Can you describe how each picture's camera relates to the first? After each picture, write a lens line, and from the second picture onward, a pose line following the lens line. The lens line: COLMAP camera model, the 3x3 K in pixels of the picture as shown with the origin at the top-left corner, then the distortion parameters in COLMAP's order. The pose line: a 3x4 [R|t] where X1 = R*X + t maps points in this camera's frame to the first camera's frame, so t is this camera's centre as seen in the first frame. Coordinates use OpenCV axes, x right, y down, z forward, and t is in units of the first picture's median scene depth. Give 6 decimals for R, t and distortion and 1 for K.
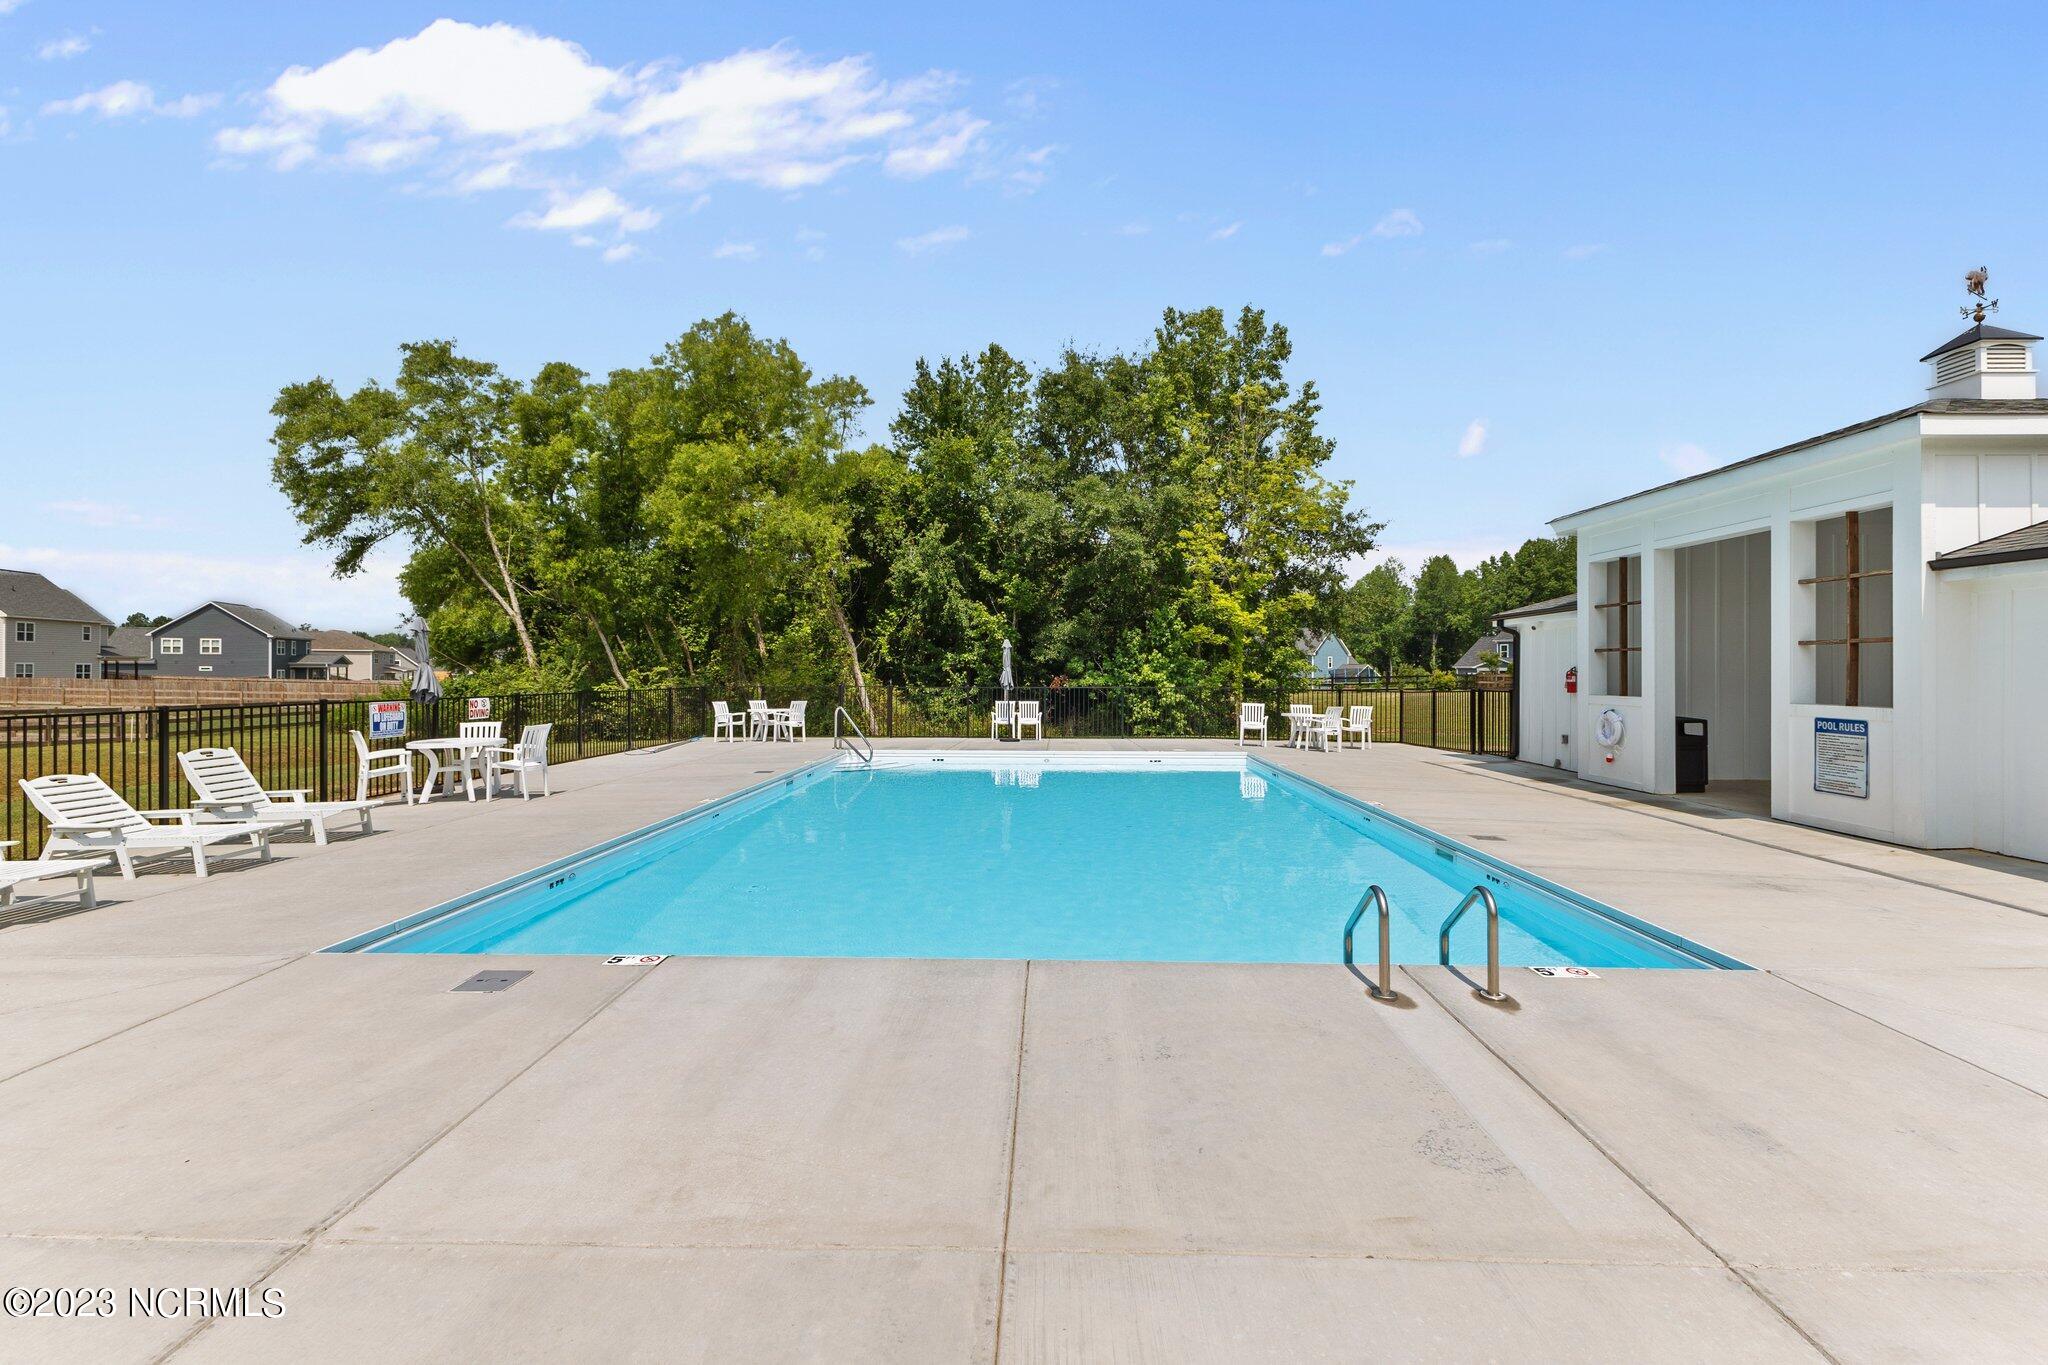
lens RADIAL K [[898.4, 0, 1024.0], [0, 898.4, 682.5], [0, 0, 1]] dist [0.012559, 0.000080]
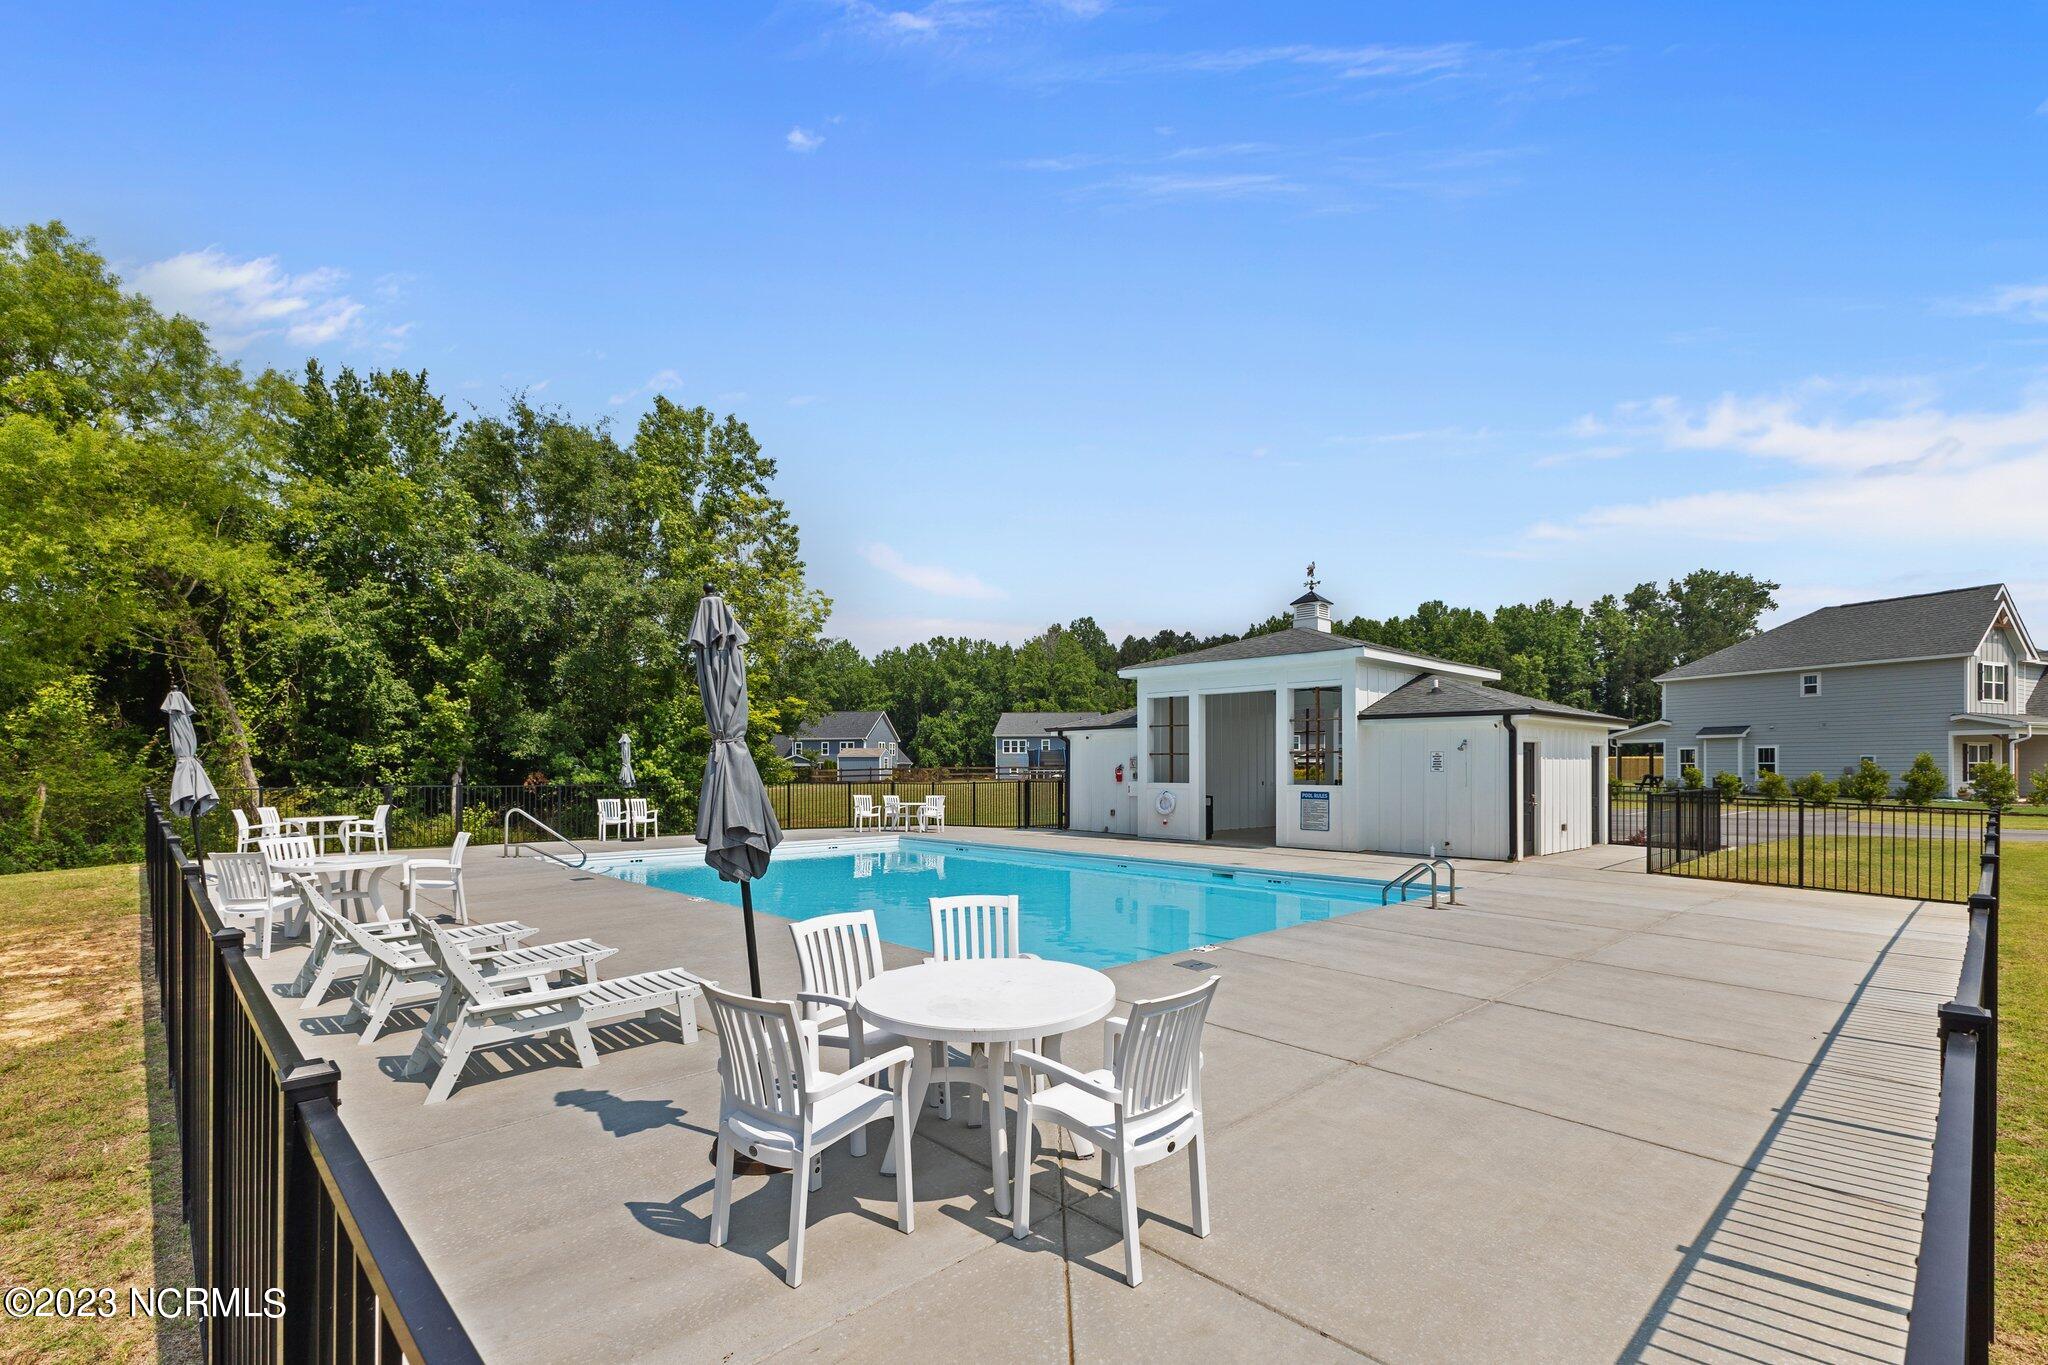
lens RADIAL K [[921.1, 0, 1024.1], [0, 921.1, 776.5], [0, 0, 1]] dist [0.027526, 0.000110]
pose [[0.709390, -0.009137, 0.704757, -0.634784], [0.009787, 0.999947, 0.003112, -0.003639], [-0.704748, 0.004689, 0.709442, 0.016605]]
